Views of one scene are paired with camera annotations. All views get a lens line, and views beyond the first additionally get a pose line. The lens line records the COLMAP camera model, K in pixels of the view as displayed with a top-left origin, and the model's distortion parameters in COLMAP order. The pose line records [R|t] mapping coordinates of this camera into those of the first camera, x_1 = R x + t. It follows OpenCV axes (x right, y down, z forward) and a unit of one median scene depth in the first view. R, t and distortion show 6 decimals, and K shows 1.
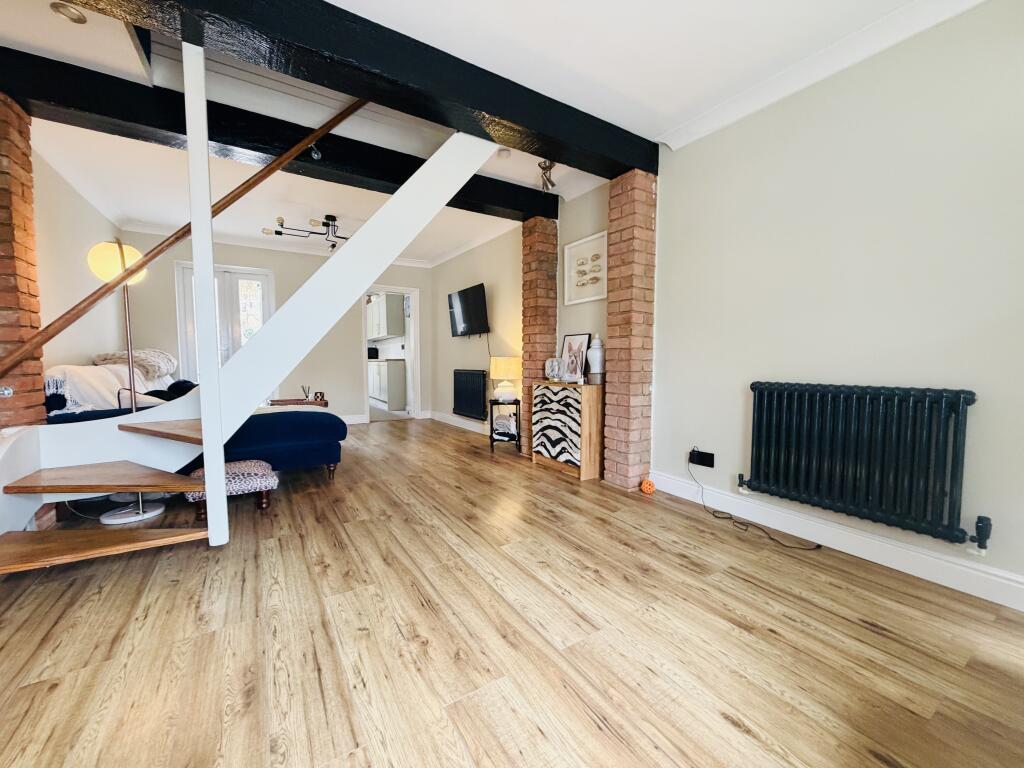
lens RADIAL K [[408.0, 0, 512.6], [0, 408.0, 386.3], [0, 0, 1]] dist [0.000130, 0.000048]
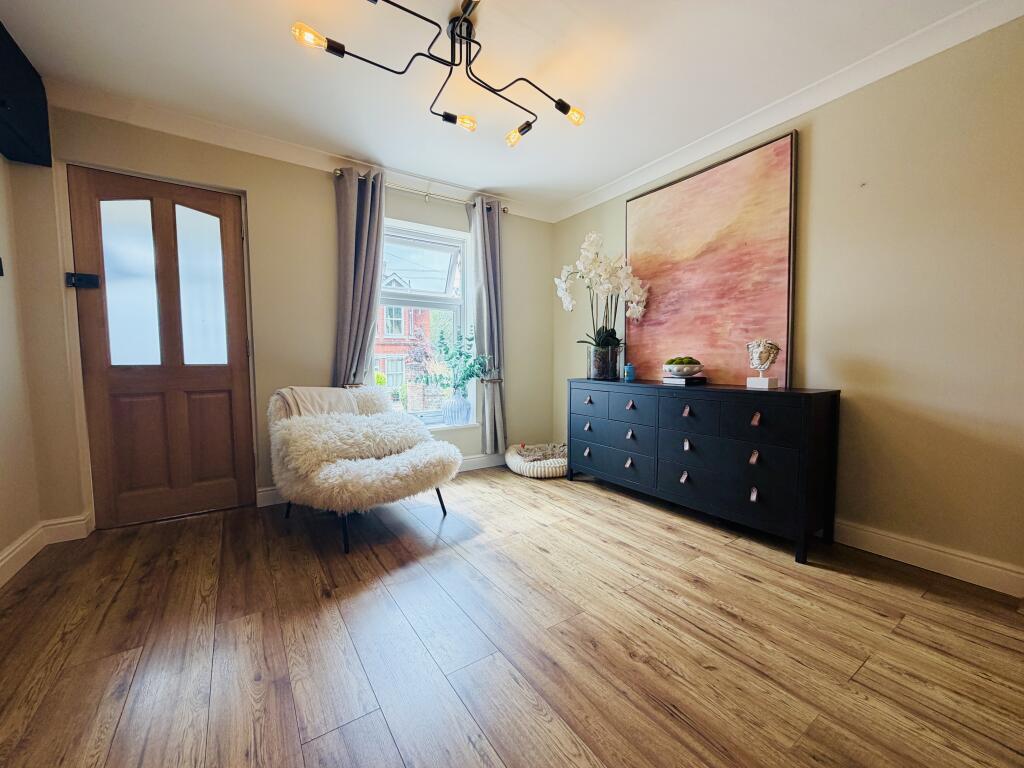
lens RADIAL K [[408.0, 0, 512.6], [0, 408.0, 386.3], [0, 0, 1]] dist [0.000130, 0.000048]
pose [[-0.999480, 0.005200, -0.031815, 0.106792], [0.001056, 0.991660, 0.128880, -0.154699], [0.032220, 0.128779, -0.991150, 1.868672]]
